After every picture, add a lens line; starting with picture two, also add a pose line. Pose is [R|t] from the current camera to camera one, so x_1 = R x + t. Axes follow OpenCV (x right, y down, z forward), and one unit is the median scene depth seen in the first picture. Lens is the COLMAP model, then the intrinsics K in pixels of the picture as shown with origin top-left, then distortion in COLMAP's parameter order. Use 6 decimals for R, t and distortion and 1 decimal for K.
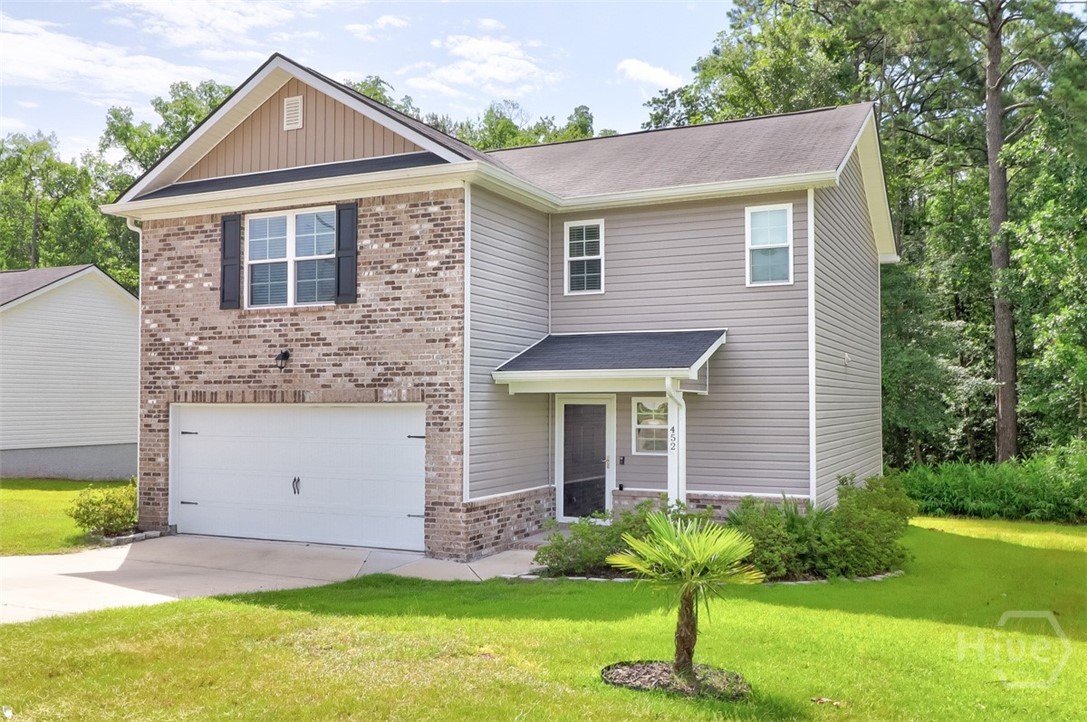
lens RADIAL K [[815.5, 0, 543.5], [0, 815.5, 361.0], [0, 0, 1]] dist [-0.003134, -0.001247]
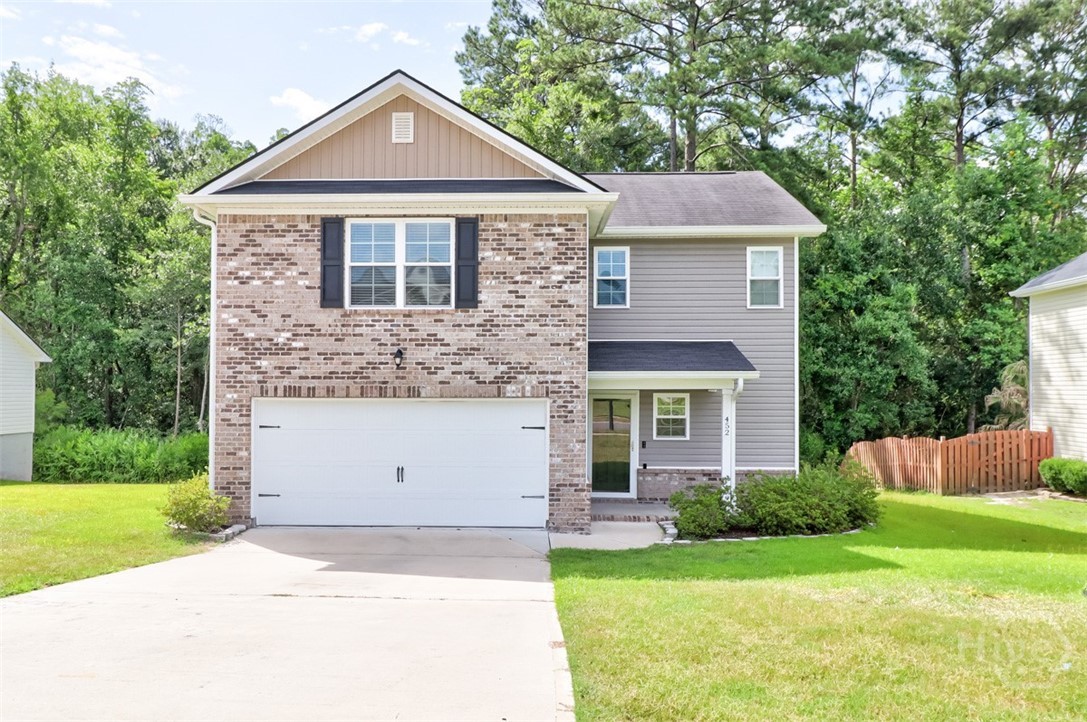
lens RADIAL K [[686.3, 0, 542.1], [0, 686.3, 367.8], [0, 0, 1]] dist [0.005829, 0.000752]
pose [[0.942984, 0.015701, 0.332466, -0.447307], [-0.019620, 0.999772, 0.008434, 0.000421], [-0.332258, -0.014476, 0.943077, 0.084881]]
